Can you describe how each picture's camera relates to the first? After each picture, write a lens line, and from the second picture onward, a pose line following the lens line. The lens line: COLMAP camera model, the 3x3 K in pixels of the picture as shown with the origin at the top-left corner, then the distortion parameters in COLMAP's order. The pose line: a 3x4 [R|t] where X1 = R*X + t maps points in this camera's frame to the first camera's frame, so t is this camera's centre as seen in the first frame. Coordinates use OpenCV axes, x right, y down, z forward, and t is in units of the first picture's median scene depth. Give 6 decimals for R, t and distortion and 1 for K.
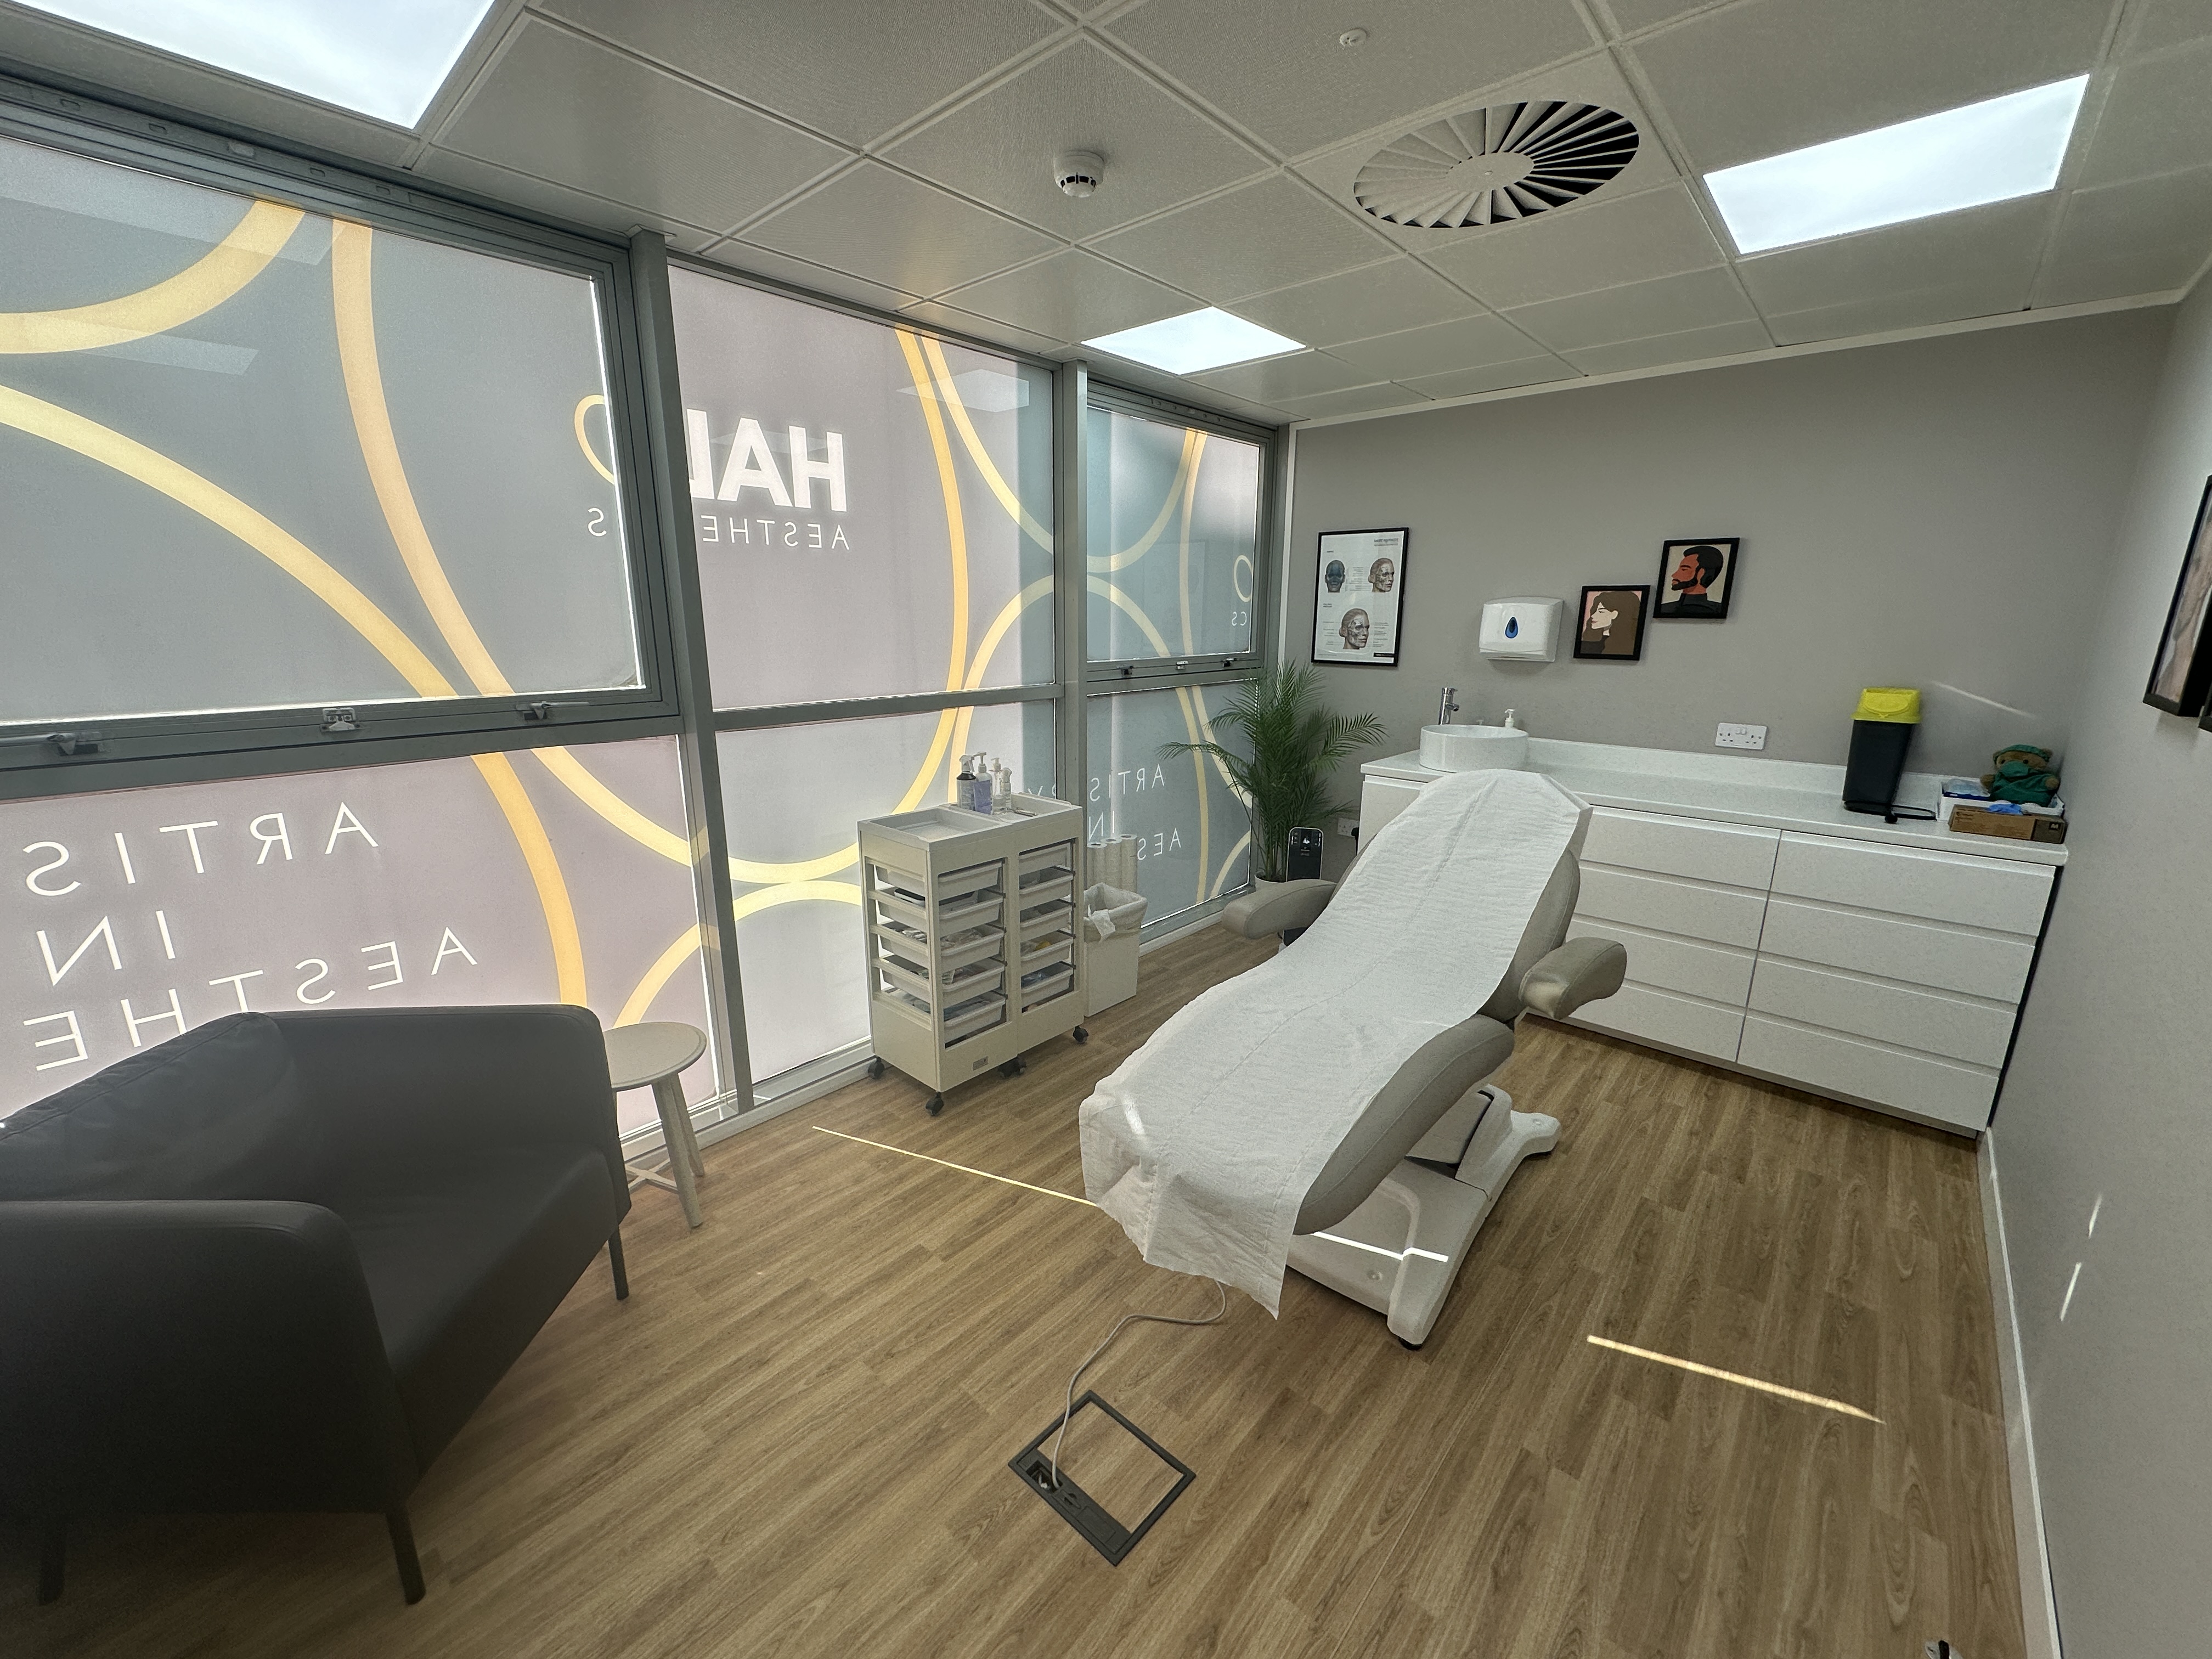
lens RADIAL K [[873.1, 0, 1110.6], [0, 873.1, 819.5], [0, 0, 1]] dist [-0.003598, 0.000124]
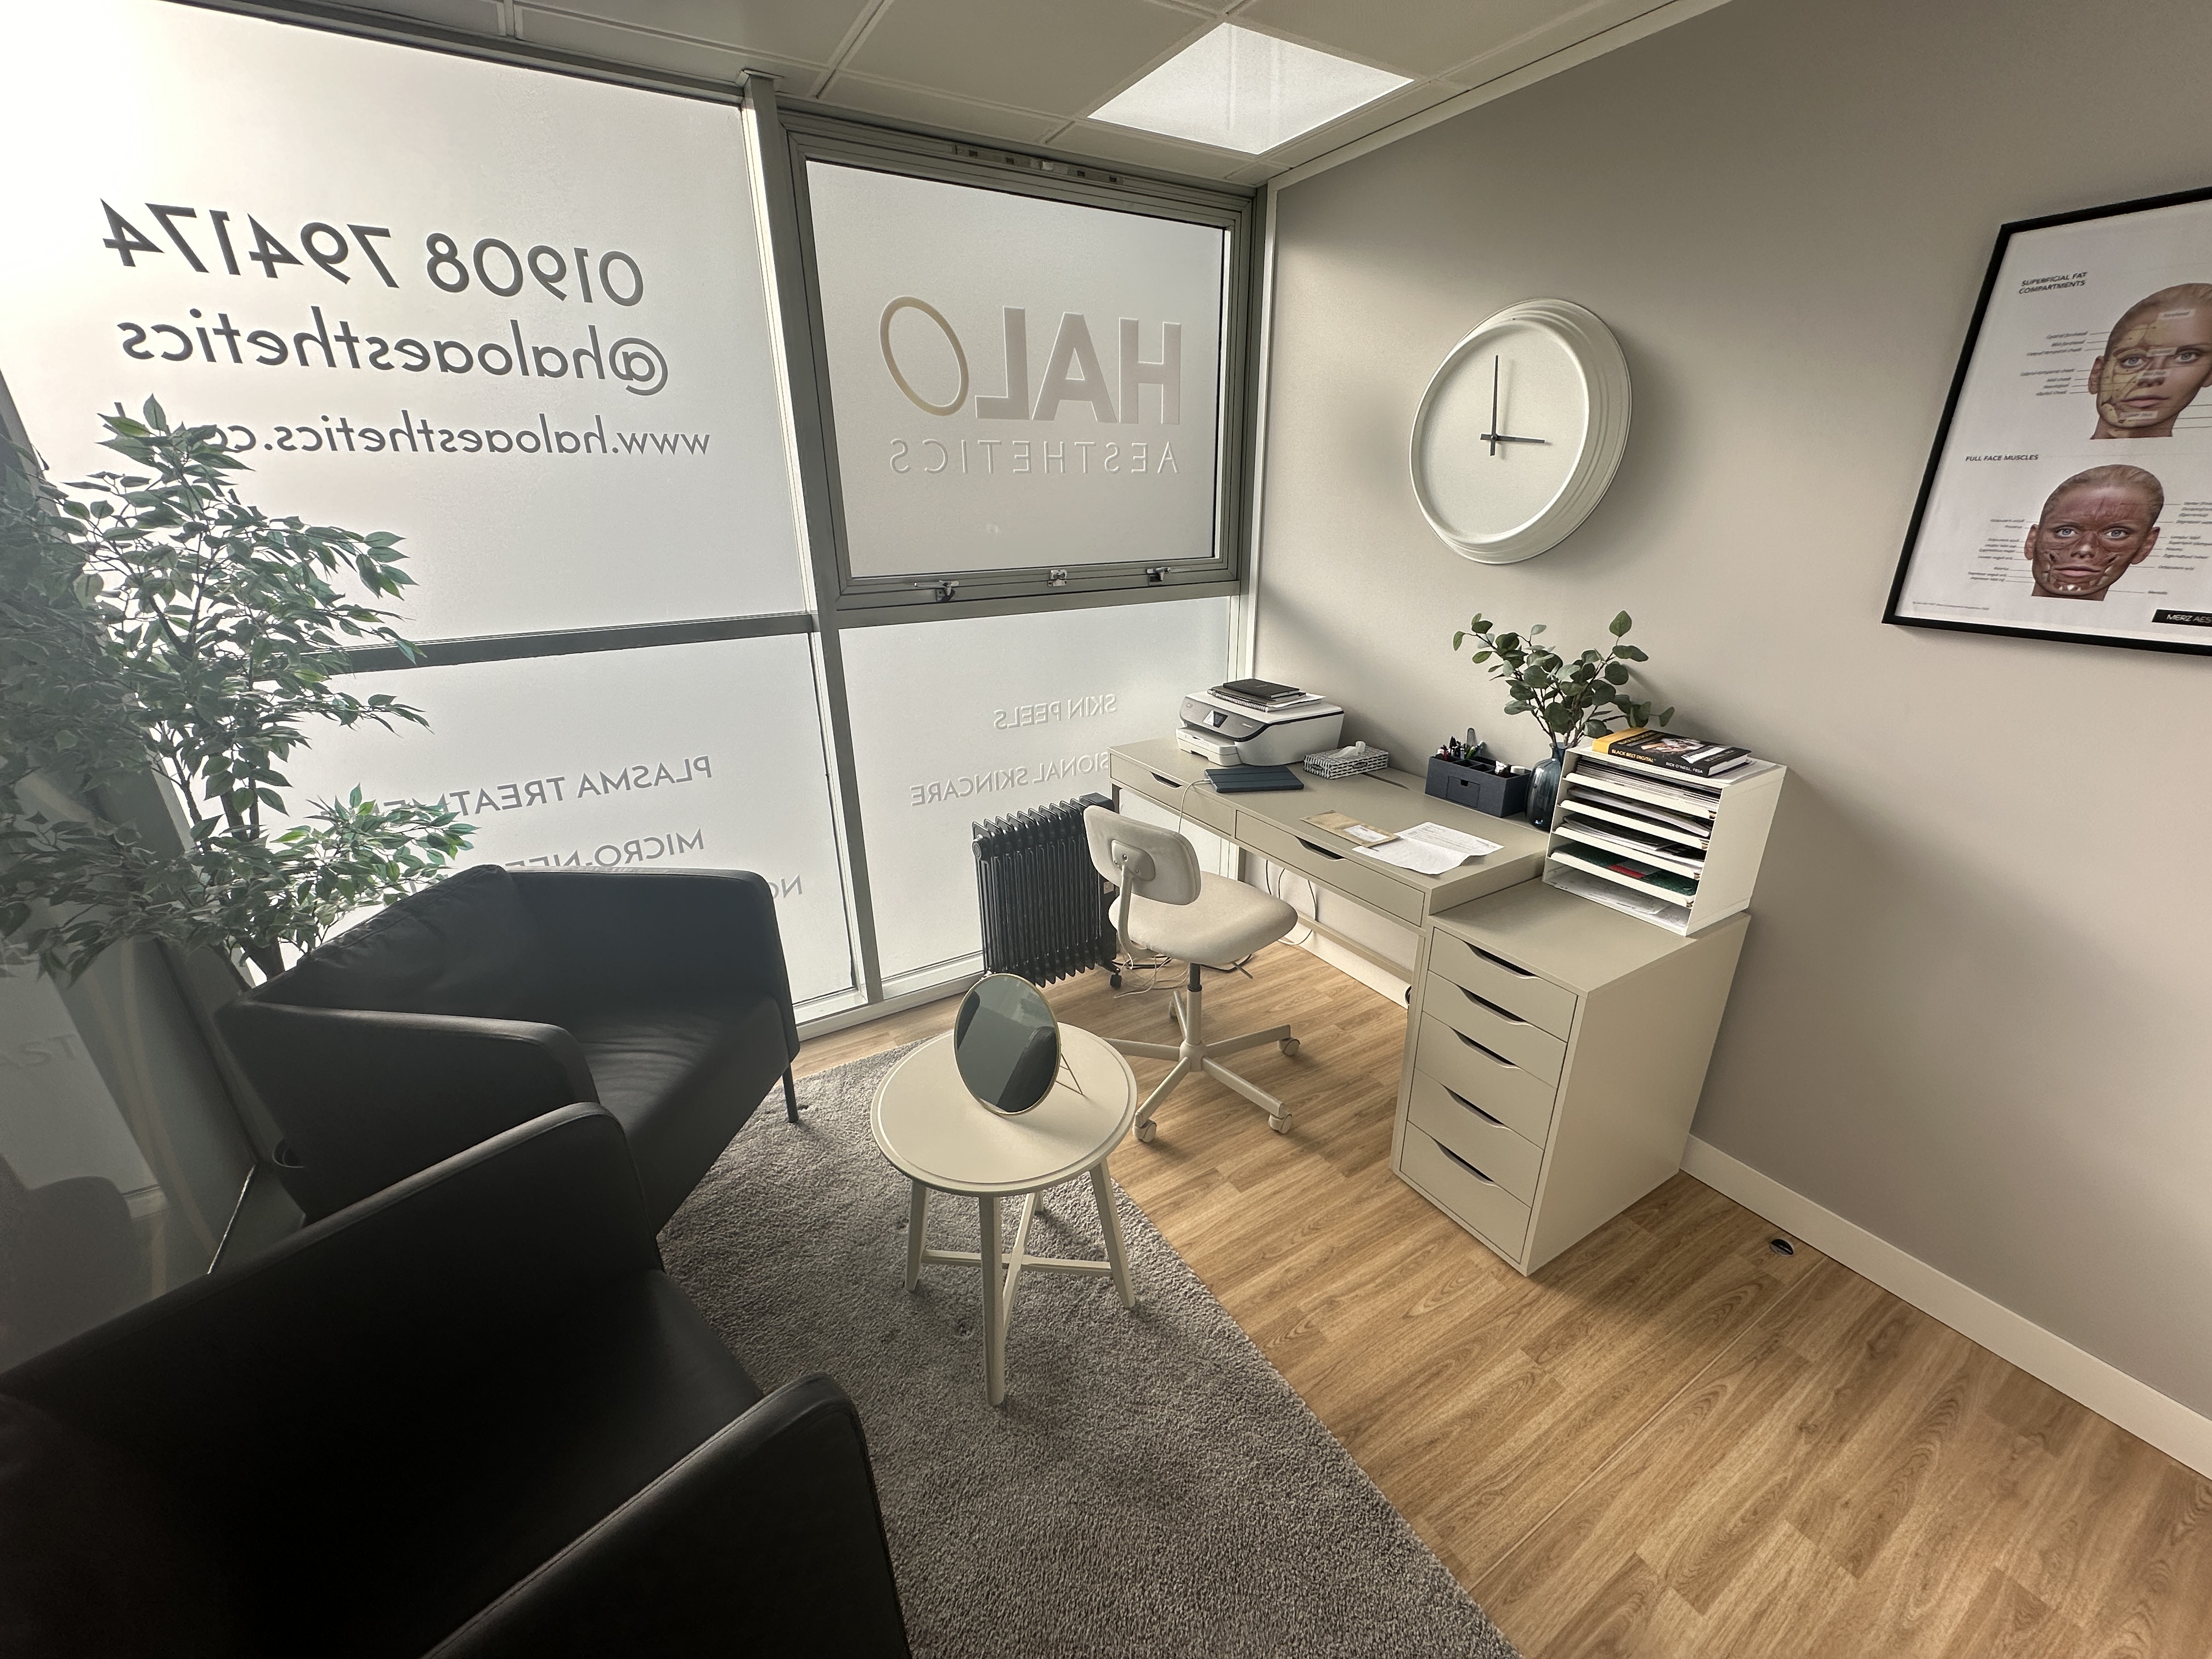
lens RADIAL K [[873.1, 0, 1093.6], [0, 873.1, 837.2], [0, 0, 1]] dist [-0.003598, 0.000124]
pose [[0.956649, 0.092387, -0.276201, 0.148682], [-0.052936, 0.987714, 0.147035, -0.039910], [0.286391, -0.126040, 0.949786, 0.159337]]
